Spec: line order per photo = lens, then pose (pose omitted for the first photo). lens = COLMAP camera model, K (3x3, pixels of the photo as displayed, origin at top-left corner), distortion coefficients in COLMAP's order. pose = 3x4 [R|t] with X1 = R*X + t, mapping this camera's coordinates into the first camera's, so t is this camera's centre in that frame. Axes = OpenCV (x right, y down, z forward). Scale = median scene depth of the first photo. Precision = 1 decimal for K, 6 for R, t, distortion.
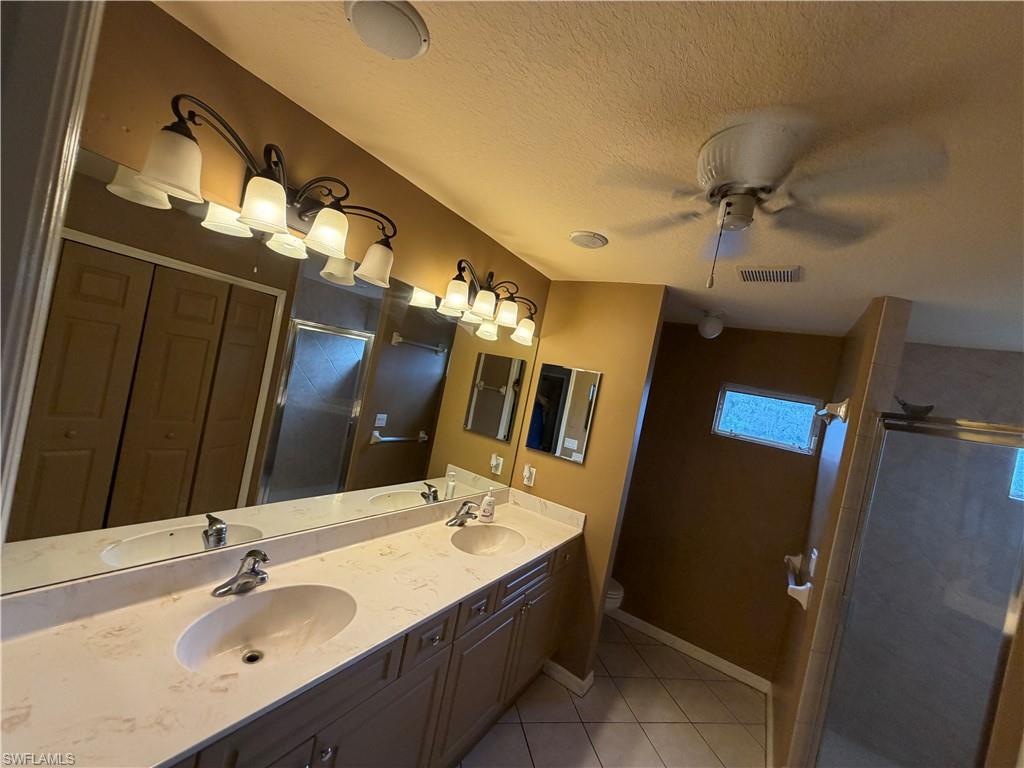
lens RADIAL K [[410.9, 0, 512.5], [0, 410.9, 383.1], [0, 0, 1]] dist [0.006783, 0.000120]
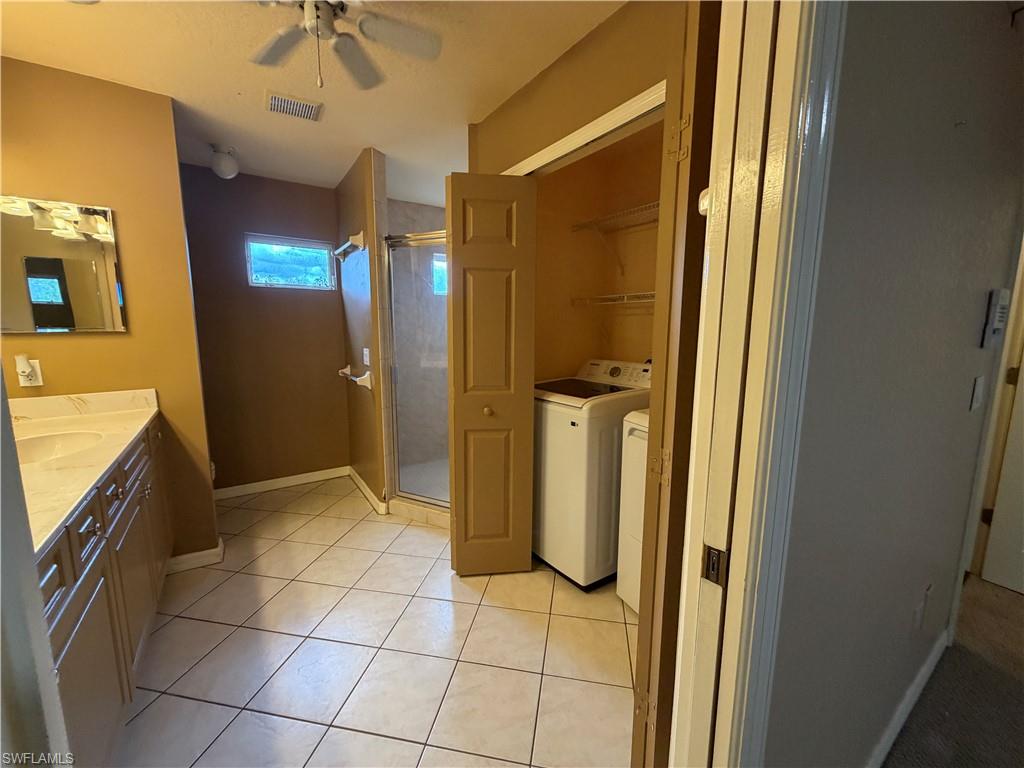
lens RADIAL K [[410.9, 0, 510.5], [0, 410.9, 384.7], [0, 0, 1]] dist [0.006783, 0.000120]
pose [[0.392288, -0.323612, 0.861037, -0.271375], [0.093026, 0.945229, 0.312872, 0.115304], [-0.915126, -0.042637, 0.400907, -0.009108]]
